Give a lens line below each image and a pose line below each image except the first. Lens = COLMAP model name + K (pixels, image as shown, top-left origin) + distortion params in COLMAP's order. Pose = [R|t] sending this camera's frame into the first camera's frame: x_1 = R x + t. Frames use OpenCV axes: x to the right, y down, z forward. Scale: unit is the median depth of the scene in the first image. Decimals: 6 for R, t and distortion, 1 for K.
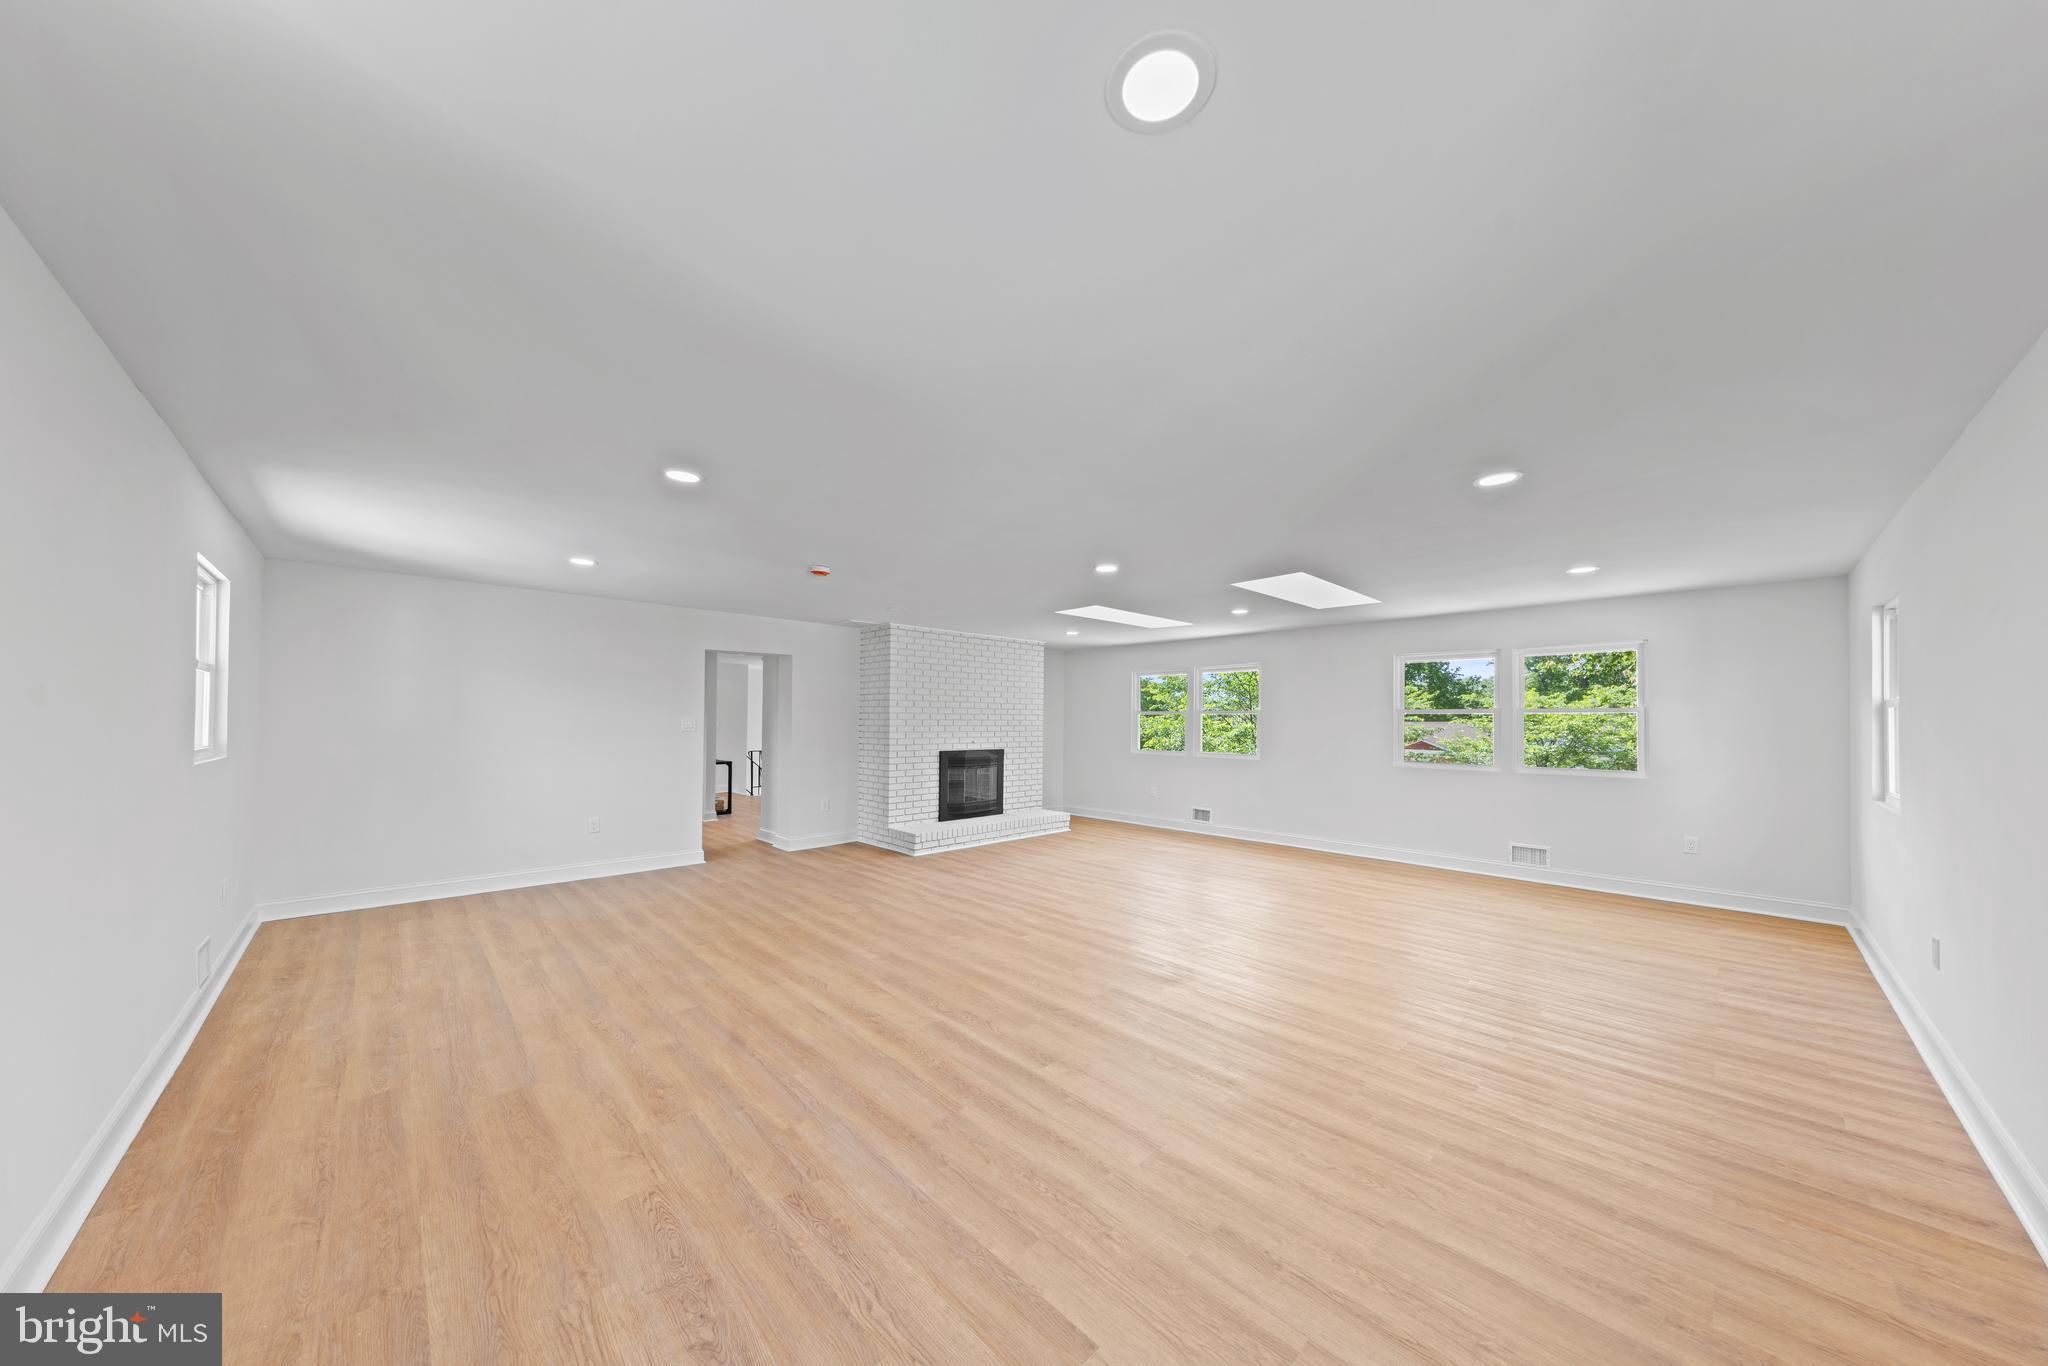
lens RADIAL K [[668.1, 0, 1020.1], [0, 668.1, 710.2], [0, 0, 1]] dist [0.012303, -0.000509]
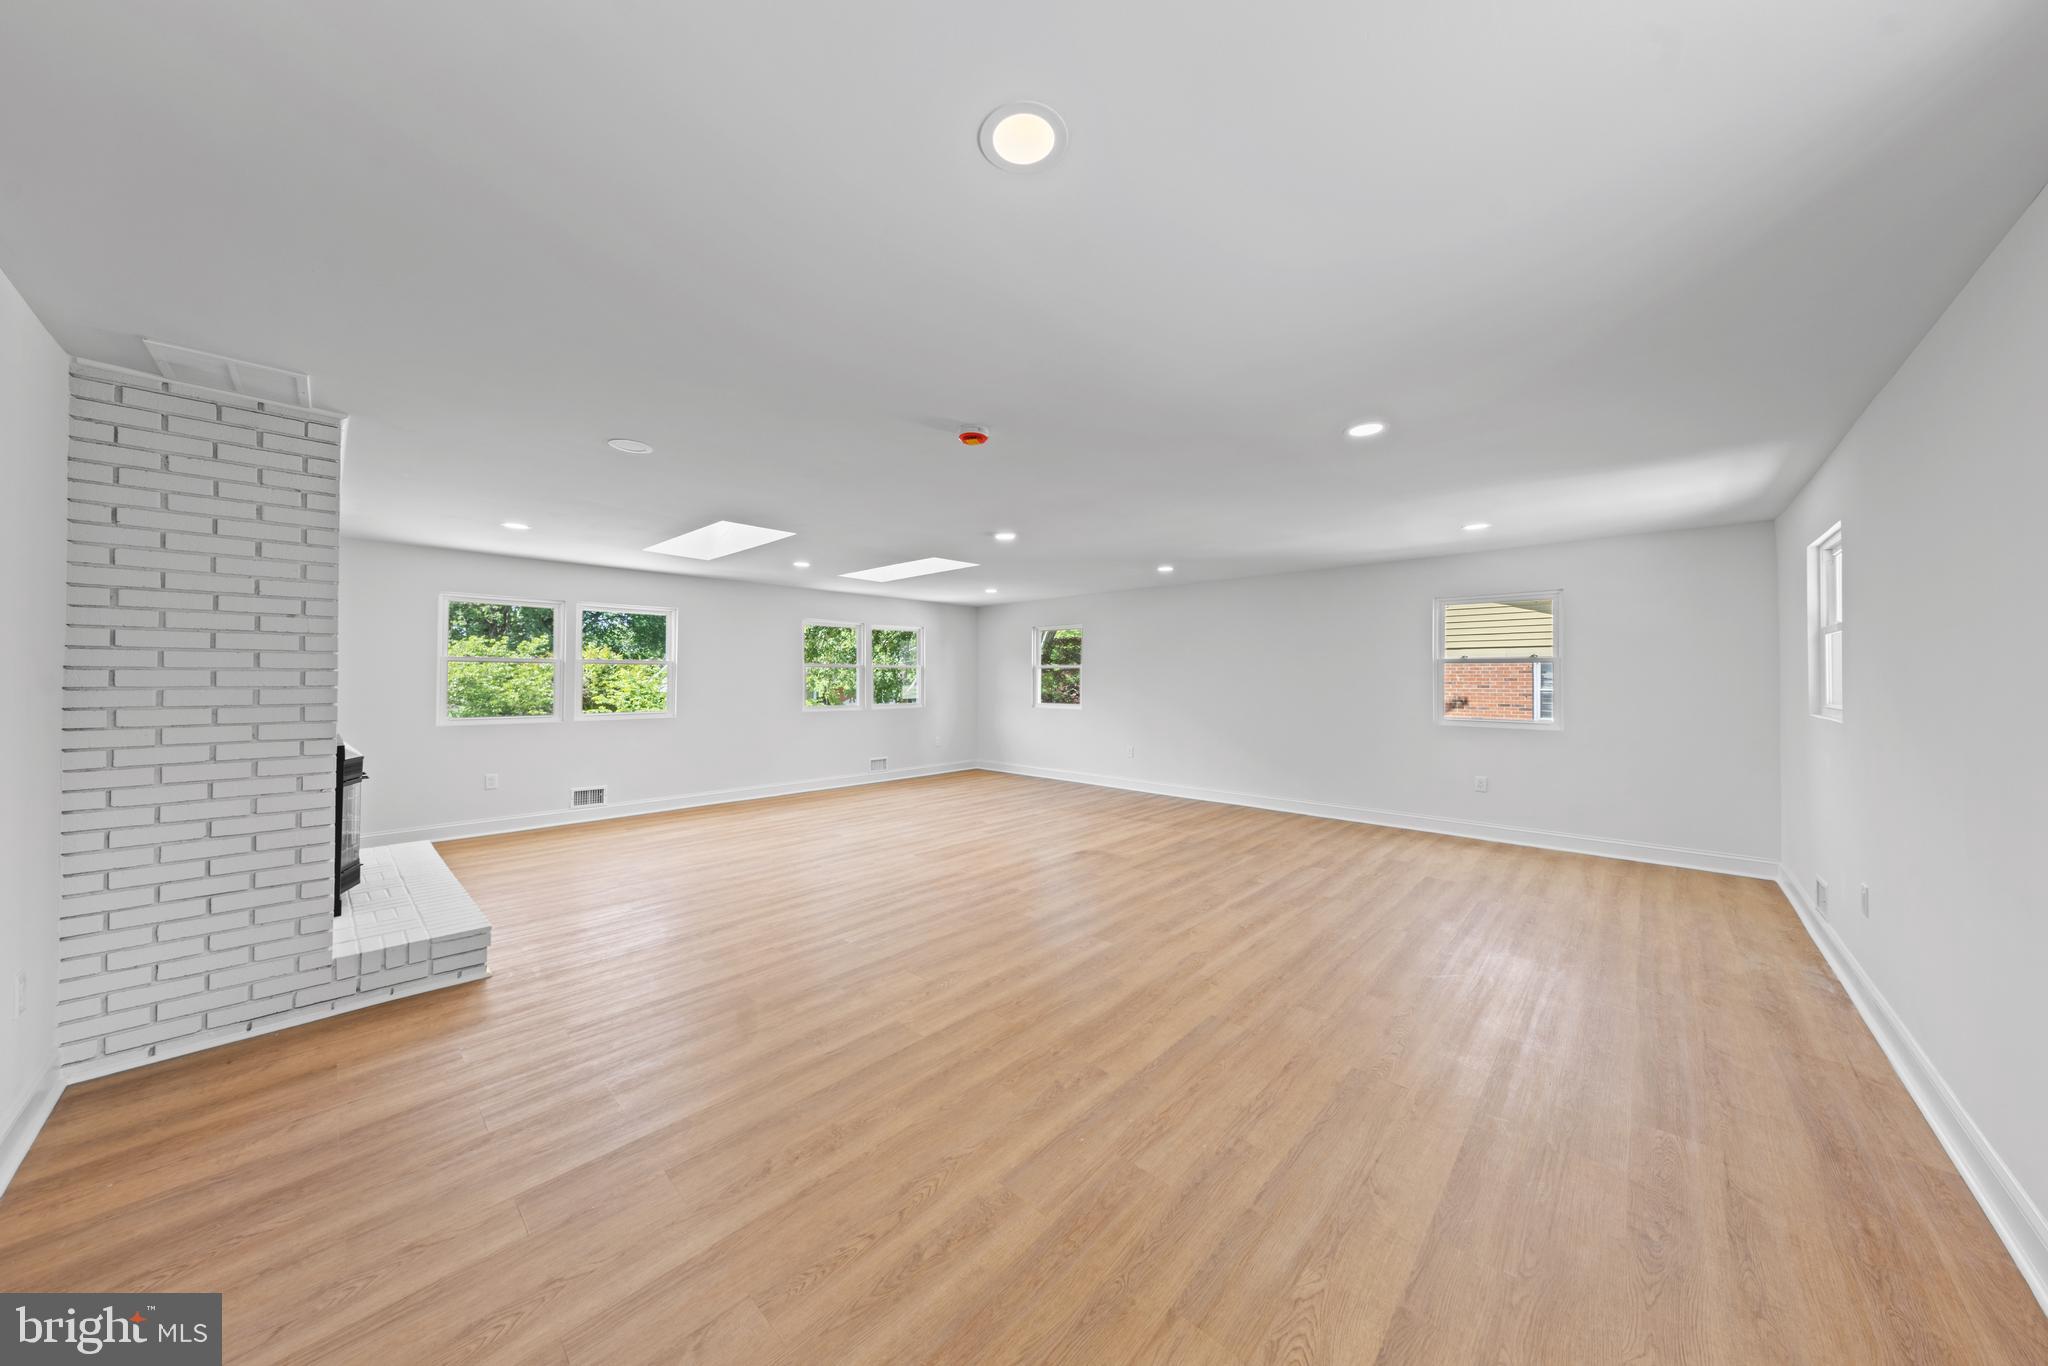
lens RADIAL K [[668.1, 0, 1023.3], [0, 668.1, 680.2], [0, 0, 1]] dist [0.012303, -0.000509]
pose [[-0.062604, -0.010762, 0.997980, -1.023386], [-0.019039, 0.999773, 0.009587, 0.016198], [-0.997857, -0.018400, -0.062794, 1.101538]]
